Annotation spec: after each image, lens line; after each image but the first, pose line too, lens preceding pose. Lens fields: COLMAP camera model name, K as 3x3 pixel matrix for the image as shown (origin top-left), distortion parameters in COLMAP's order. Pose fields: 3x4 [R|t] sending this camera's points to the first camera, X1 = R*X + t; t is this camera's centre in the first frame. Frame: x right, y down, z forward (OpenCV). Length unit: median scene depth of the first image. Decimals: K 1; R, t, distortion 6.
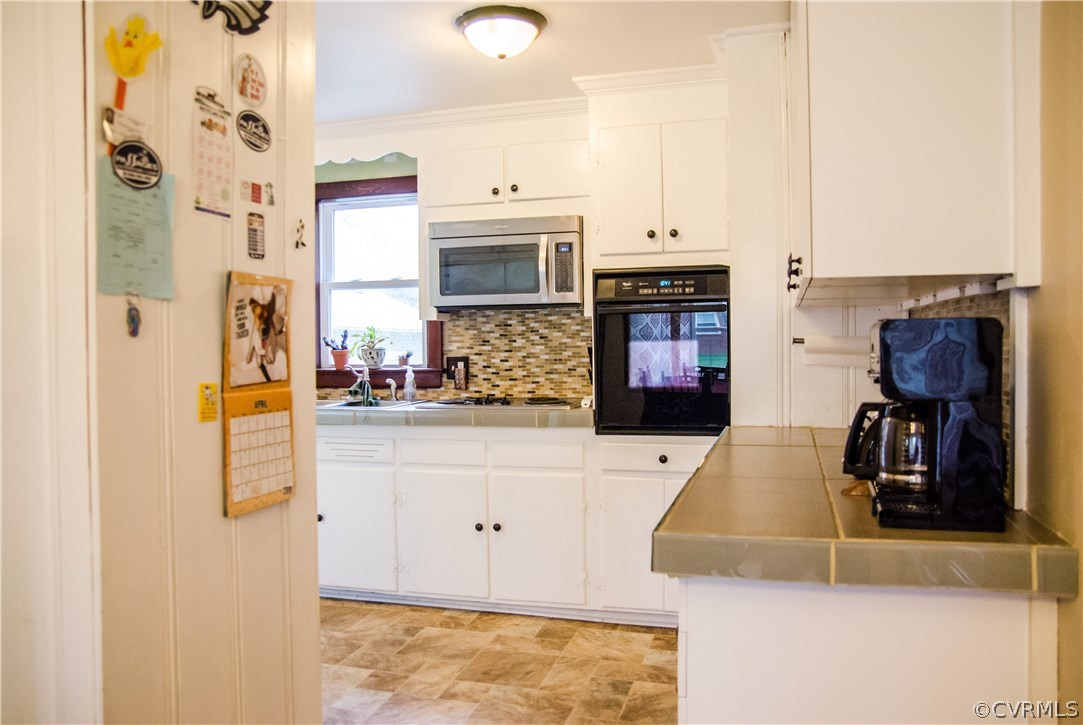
lens RADIAL K [[781.3, 0, 522.3], [0, 781.3, 356.3], [0, 0, 1]] dist [-0.097818, 0.001185]
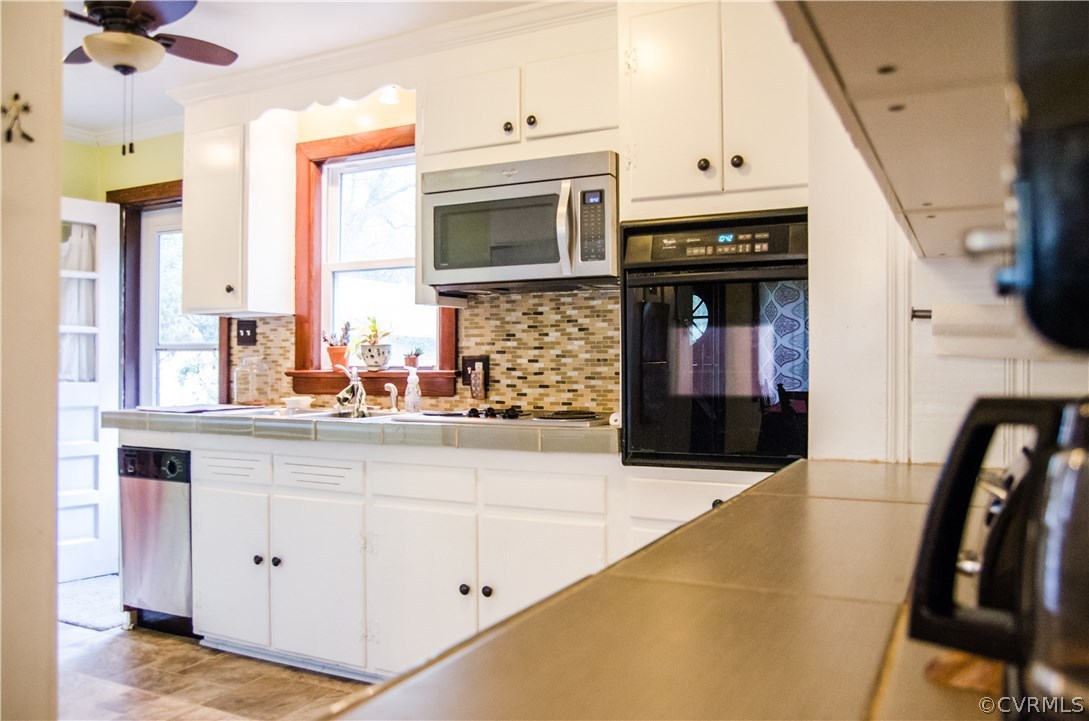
lens RADIAL K [[803.9, 0, 552.4], [0, 803.9, 365.1], [0, 0, 1]] dist [-0.124368, 0.115333]
pose [[0.985957, 0.011474, -0.166608, 0.135074], [-0.013991, 0.999805, -0.013939, 0.022069], [0.166415, 0.016075, 0.985925, 0.275122]]
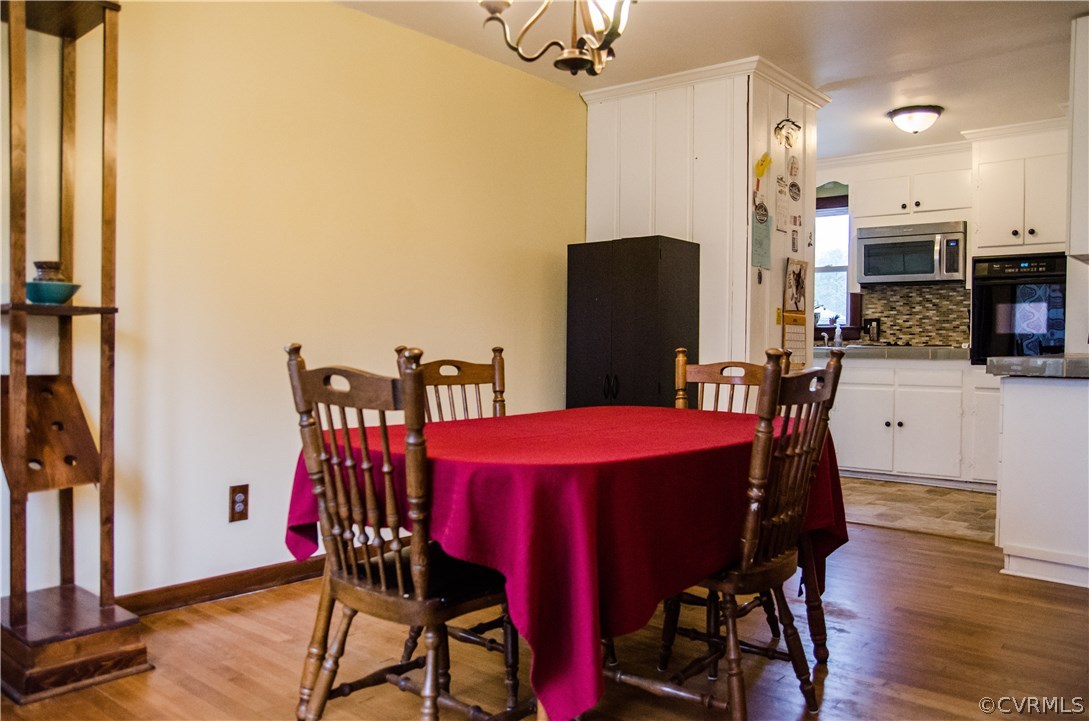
lens RADIAL K [[803.9, 0, 552.4], [0, 803.9, 365.1], [0, 0, 1]] dist [-0.124368, 0.115333]
pose [[0.914508, 0.030670, -0.403405, -0.034715], [-0.025636, 0.999512, 0.017875, 0.086299], [0.403756, -0.006006, 0.914847, -0.672948]]
